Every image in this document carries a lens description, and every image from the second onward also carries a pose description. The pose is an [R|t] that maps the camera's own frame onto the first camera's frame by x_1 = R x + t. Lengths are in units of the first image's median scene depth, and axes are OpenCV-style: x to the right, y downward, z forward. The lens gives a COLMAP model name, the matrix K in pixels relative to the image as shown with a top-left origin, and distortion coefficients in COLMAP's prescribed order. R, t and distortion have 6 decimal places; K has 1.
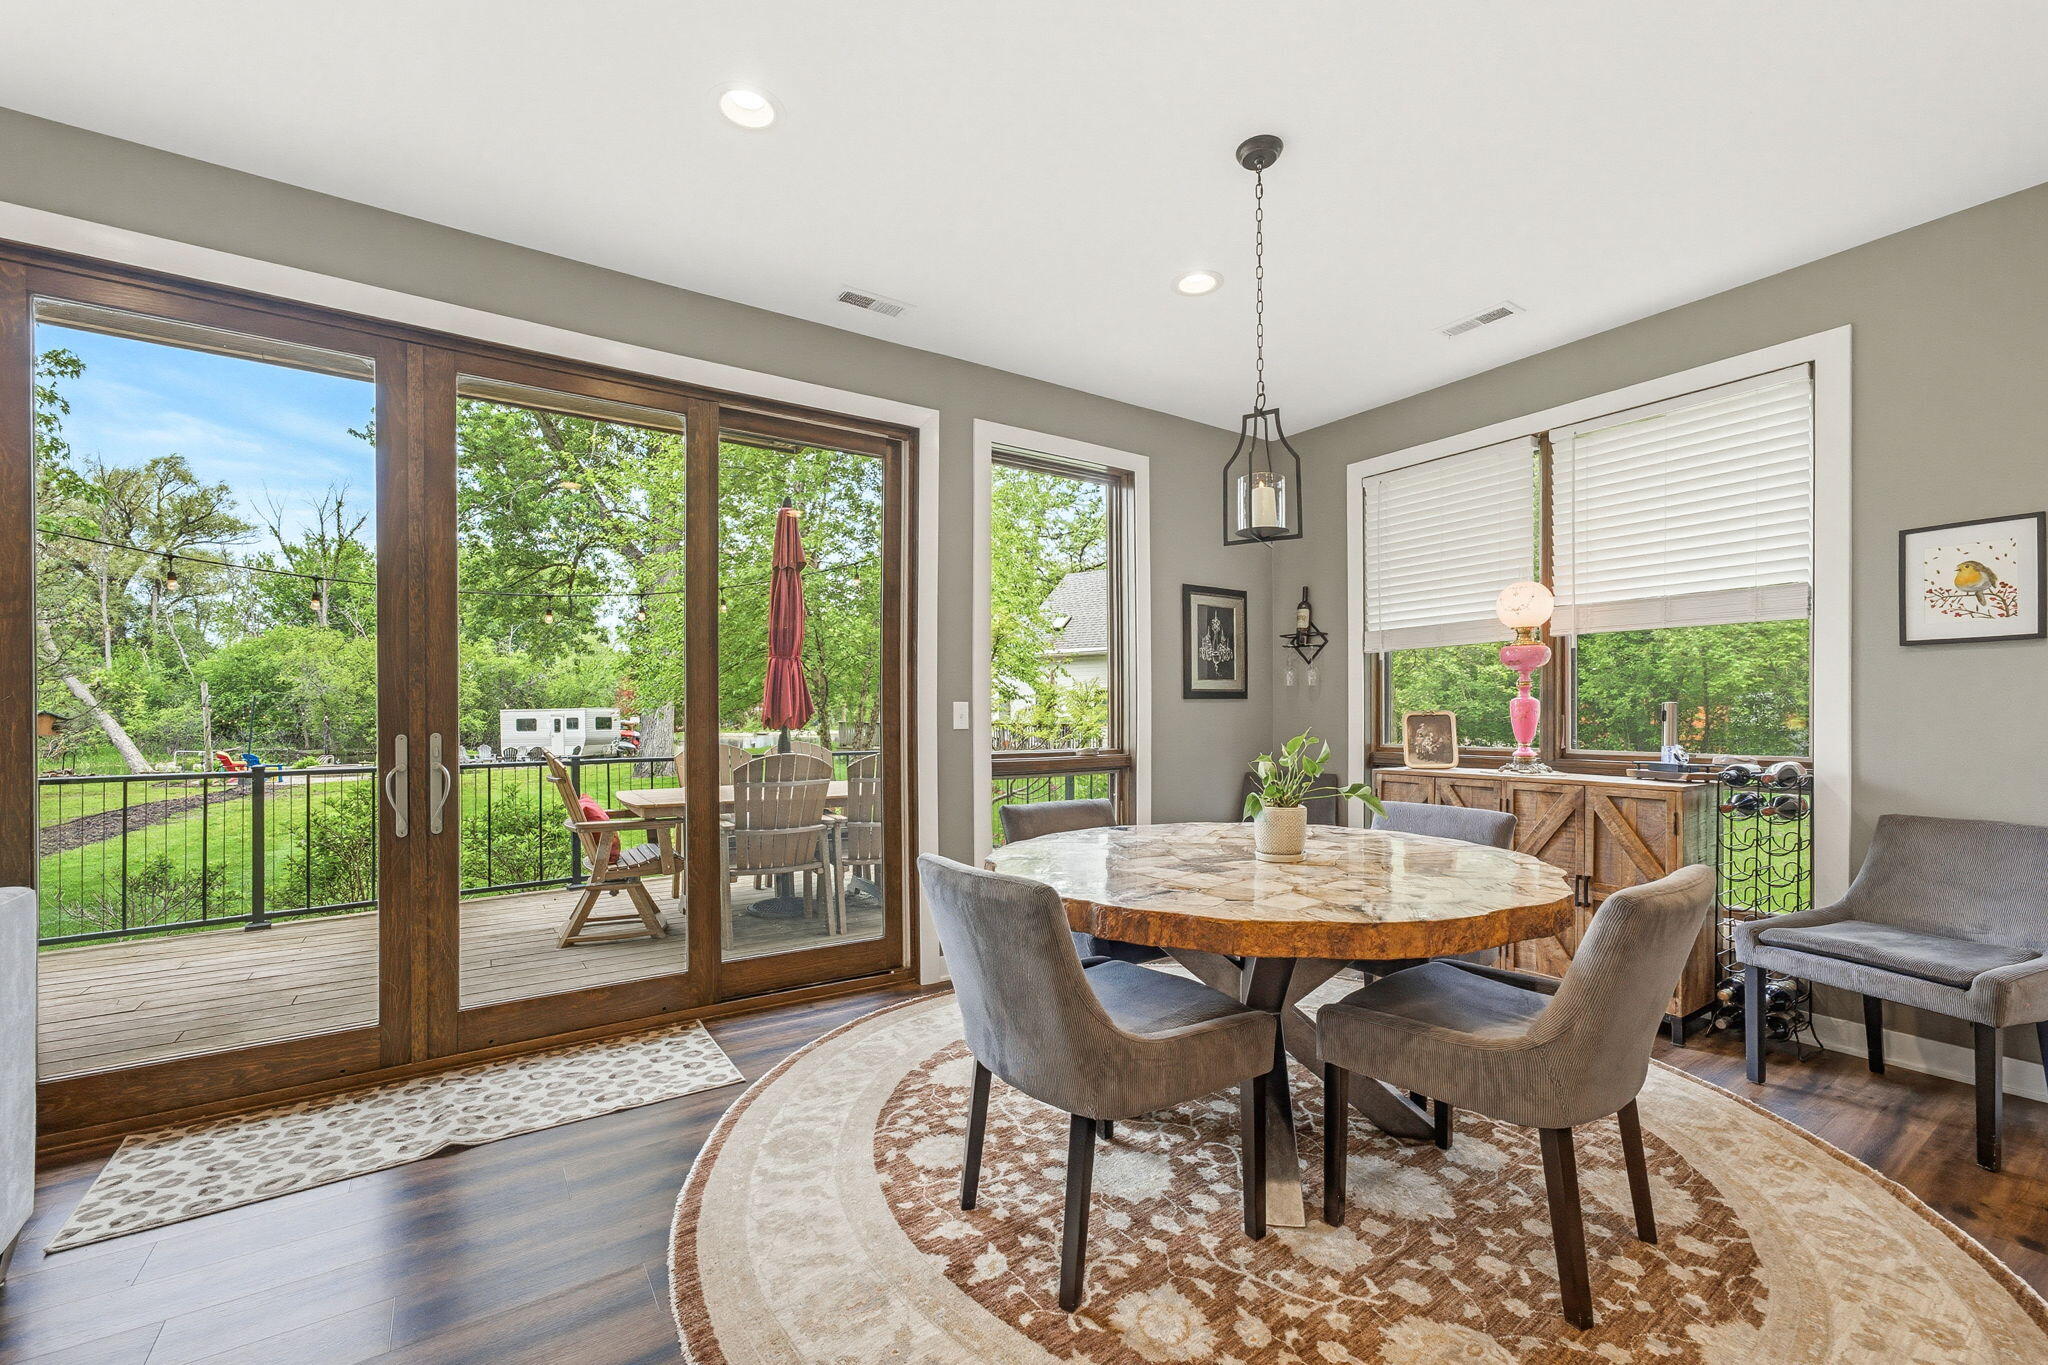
lens RADIAL K [[844.2, 0, 1020.8], [0, 844.2, 699.9], [0, 0, 1]] dist [-0.000375, 0.000364]
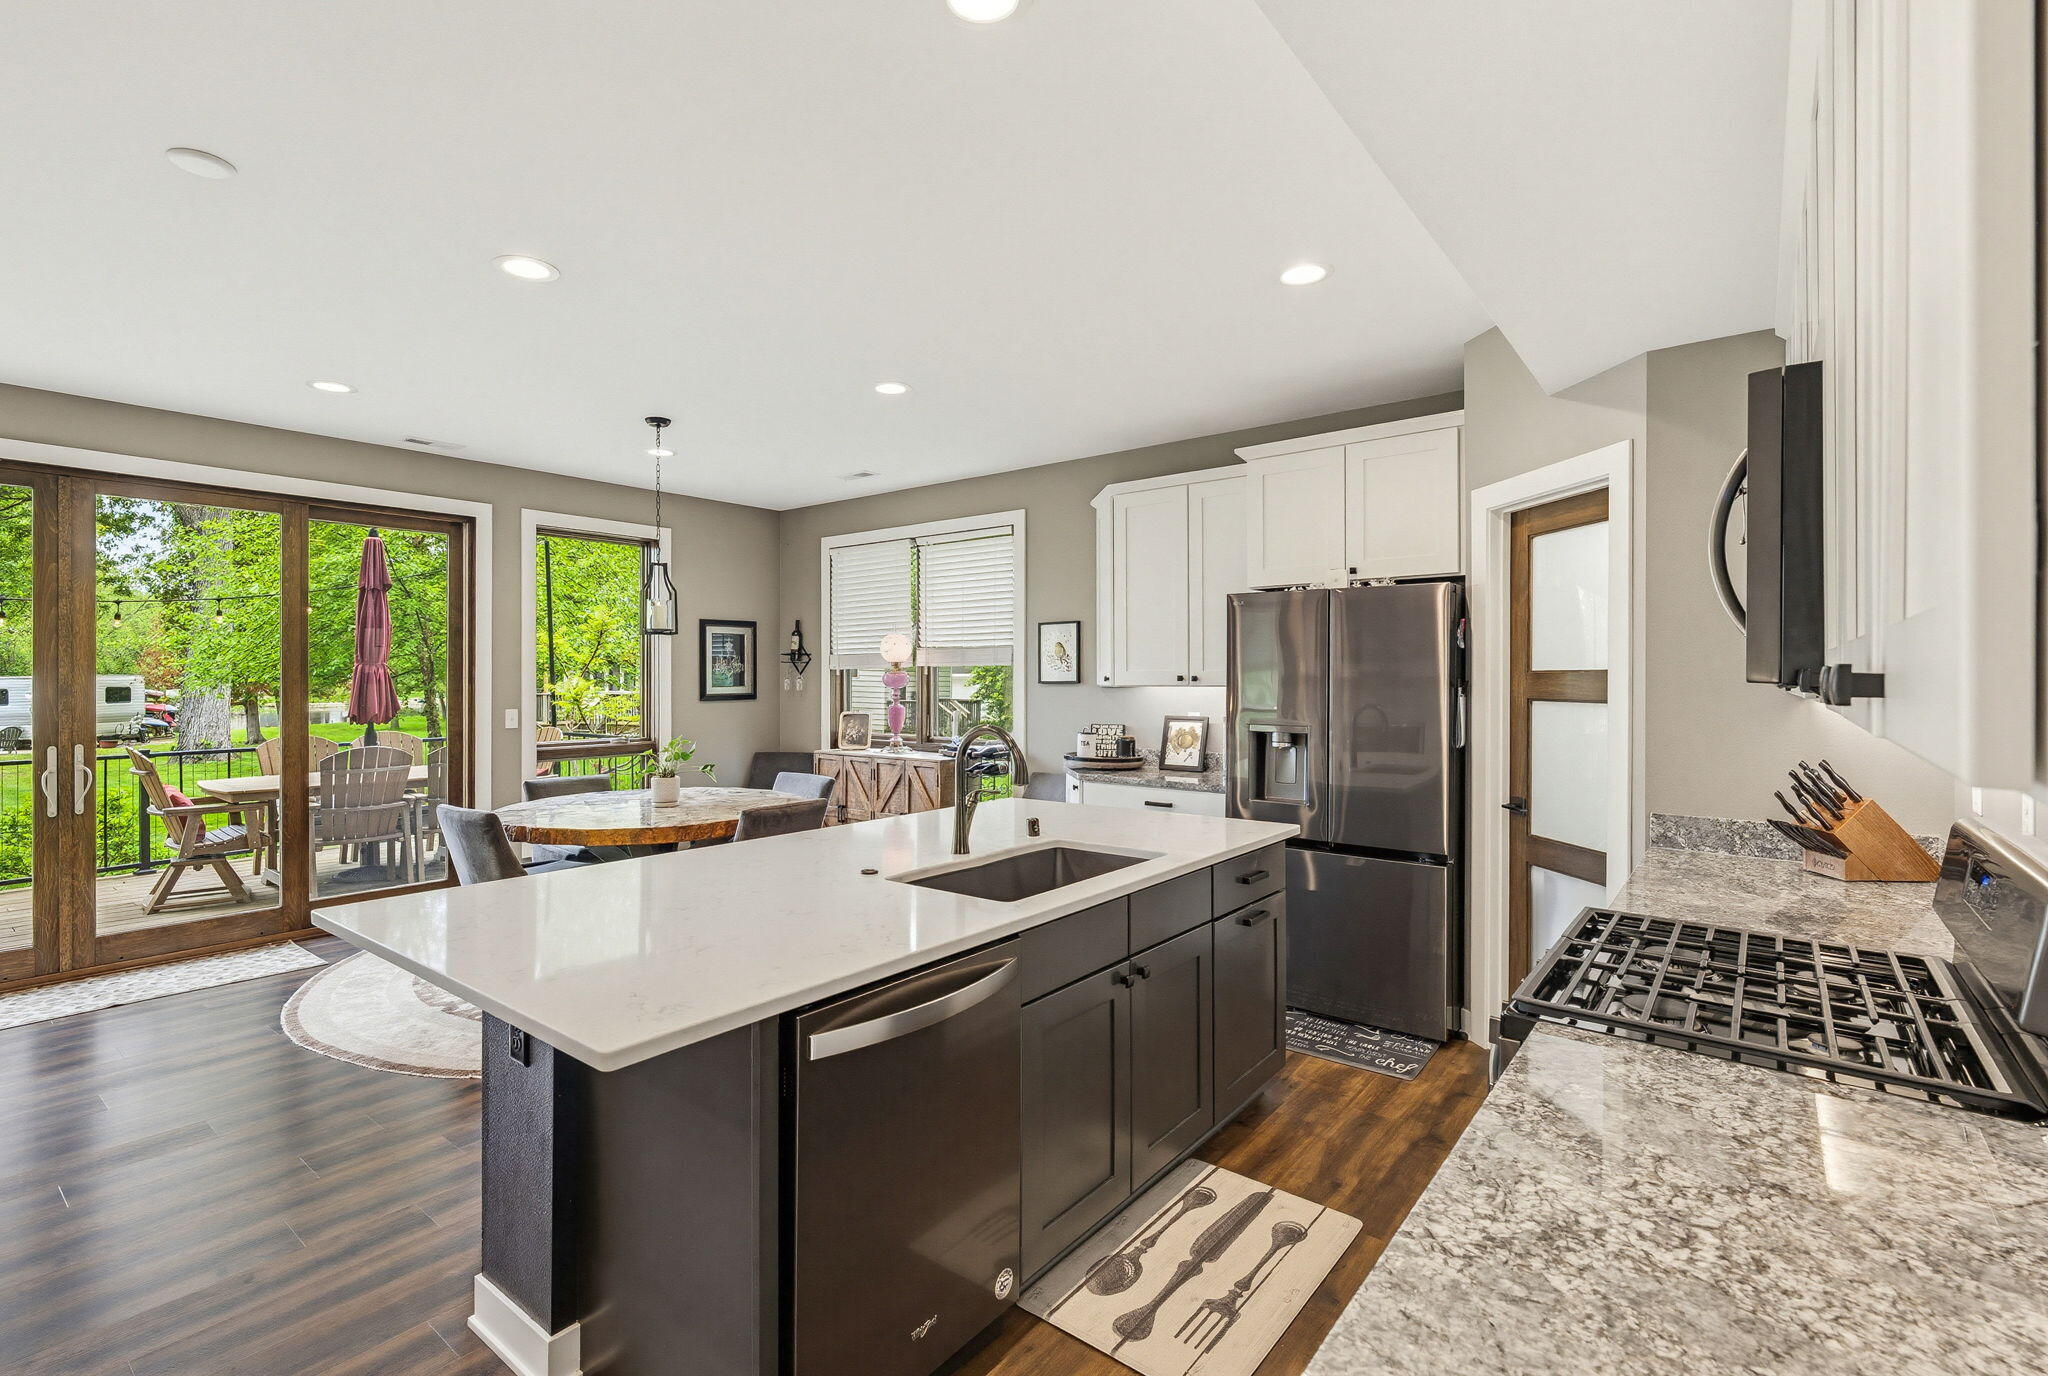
lens RADIAL K [[936.7, 0, 997.6], [0, 936.7, 663.3], [0, 0, 1]] dist [0.003628, -0.000268]
pose [[0.955519, 0.006226, 0.294865, 0.196966], [-0.007058, 0.999974, 0.001758, -0.067036], [-0.294846, -0.003761, 0.955537, -0.590891]]
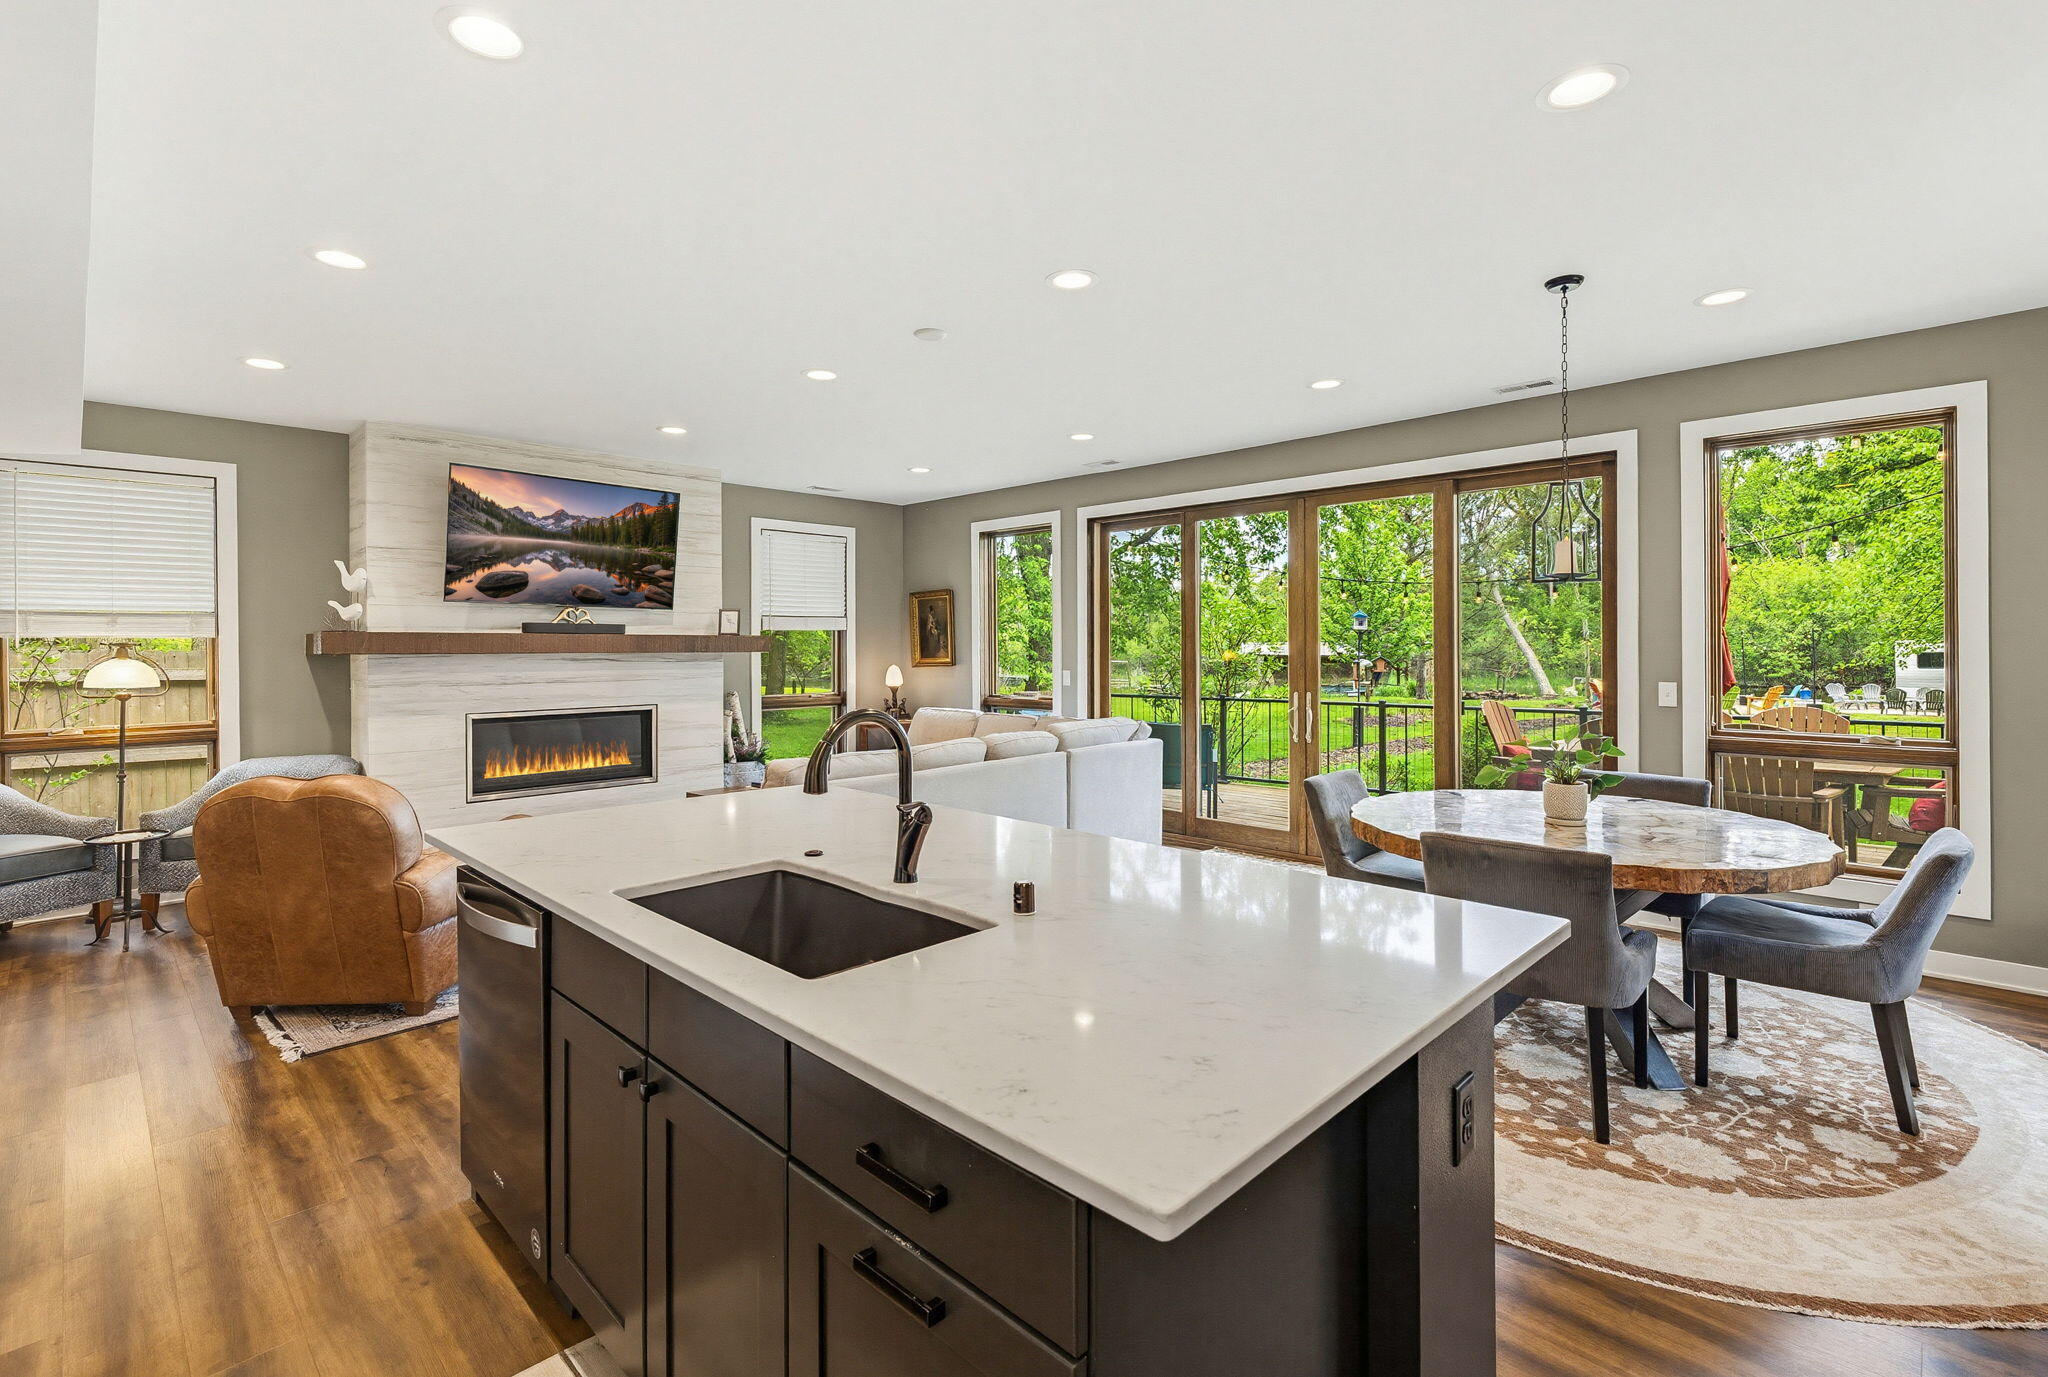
lens RADIAL K [[936.7, 0, 997.6], [0, 936.7, 663.8], [0, 0, 1]] dist [0.003628, -0.000268]
pose [[0.182808, 0.022746, -0.982885, 0.782780], [0.020225, 0.999434, 0.026891, -0.062114], [0.982941, -0.024795, 0.182244, -0.065294]]
